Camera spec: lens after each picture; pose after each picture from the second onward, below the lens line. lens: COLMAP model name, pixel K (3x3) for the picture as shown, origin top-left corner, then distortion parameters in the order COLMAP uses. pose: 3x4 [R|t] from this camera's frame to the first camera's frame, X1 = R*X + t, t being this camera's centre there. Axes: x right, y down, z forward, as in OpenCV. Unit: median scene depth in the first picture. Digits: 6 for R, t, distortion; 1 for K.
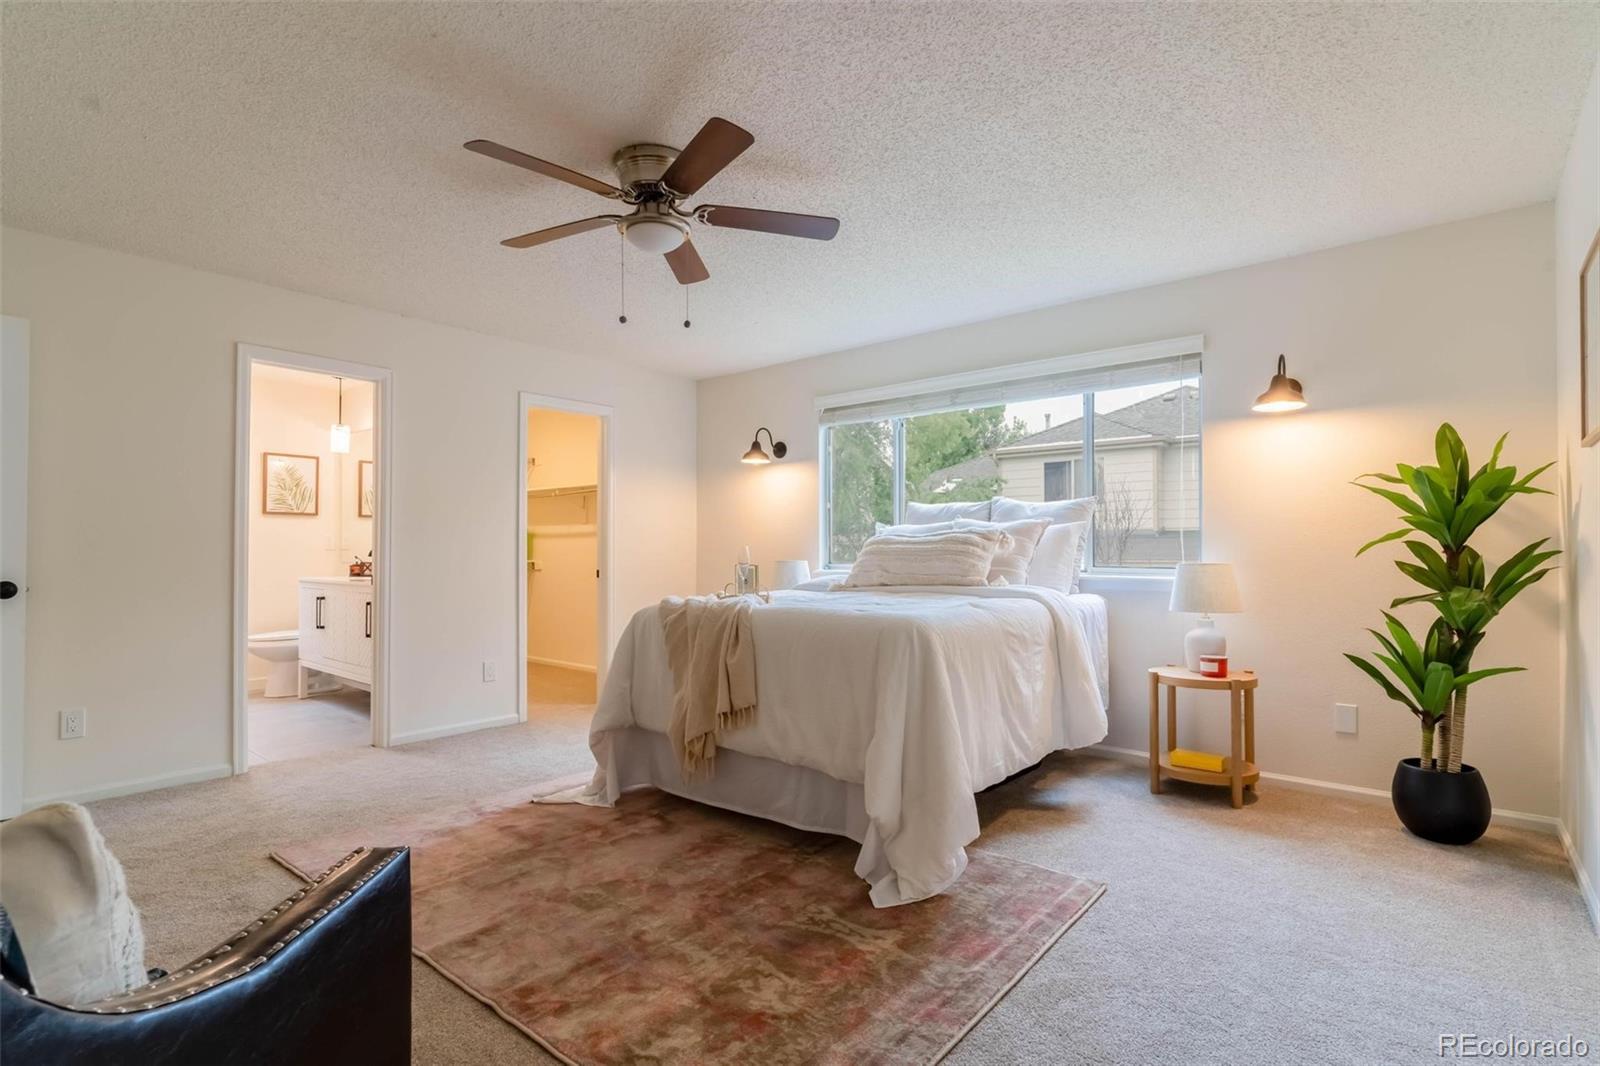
lens RADIAL K [[773.0, 0, 794.8], [0, 773.0, 543.5], [0, 0, 1]] dist [0.003097, -0.000177]
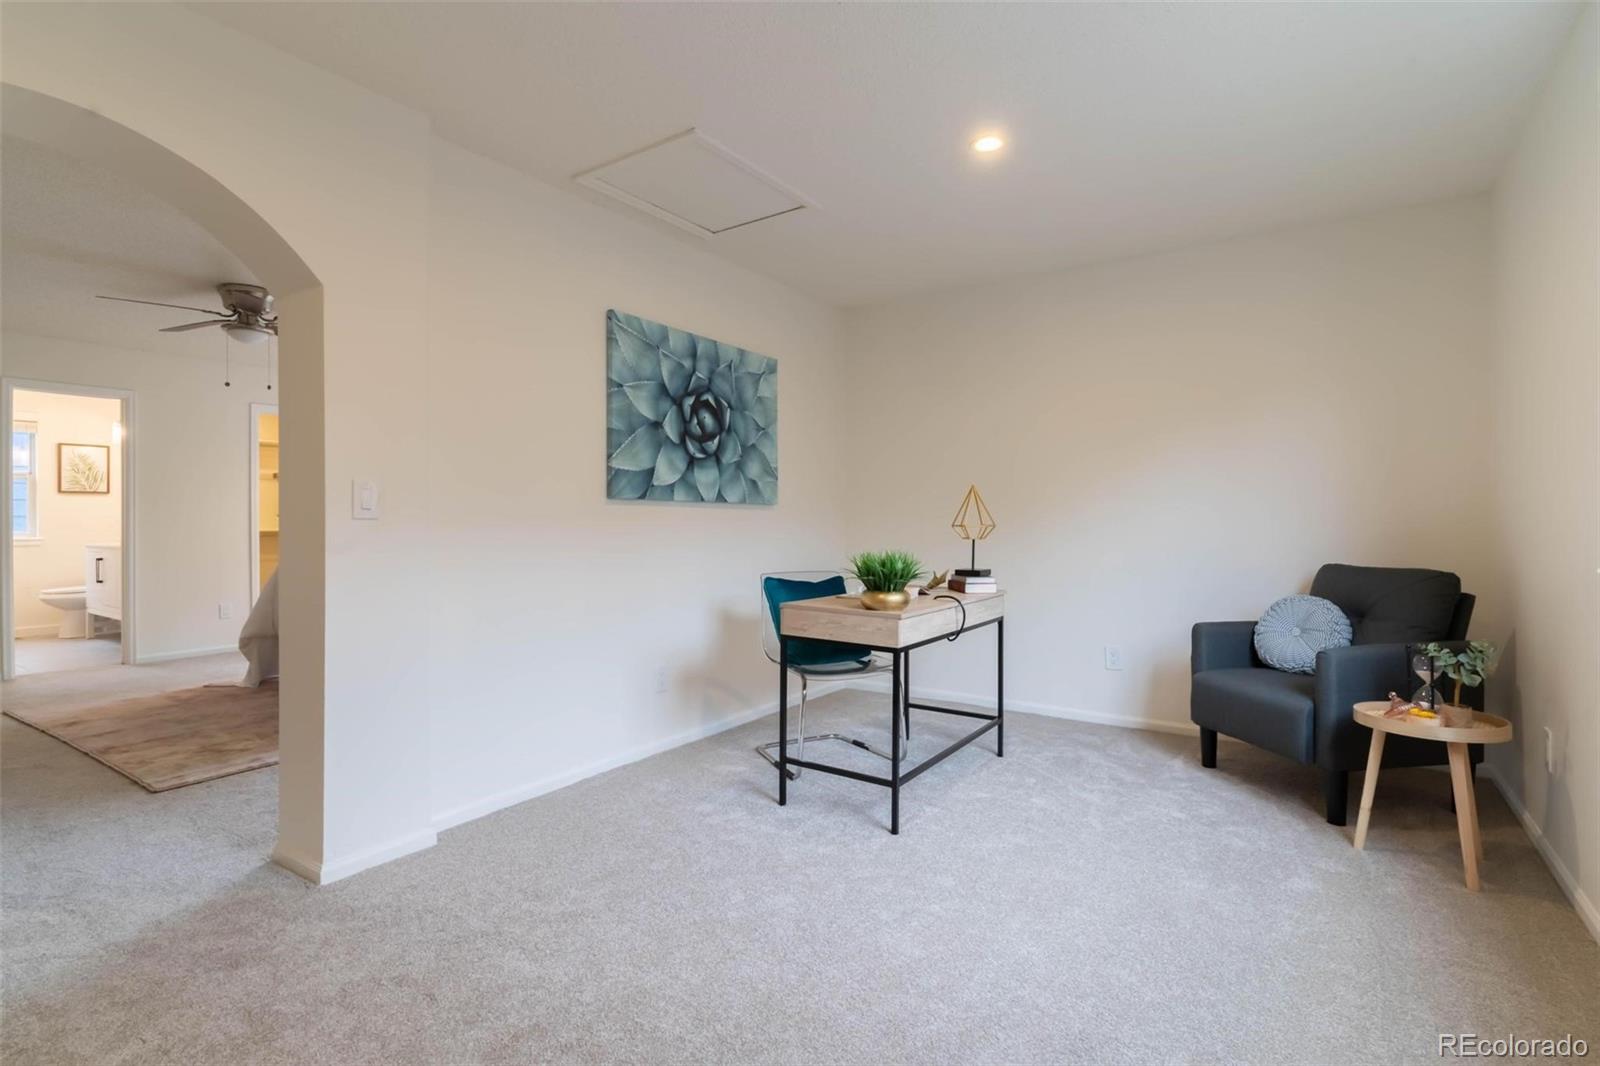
lens RADIAL K [[773.0, 0, 791.7], [0, 773.0, 520.2], [0, 0, 1]] dist [0.003097, -0.000177]
pose [[0.995941, -0.006377, 0.089780, 0.482039], [0.004988, 0.999864, 0.015694, -0.010173], [-0.089868, -0.015183, 0.995838, -0.445404]]
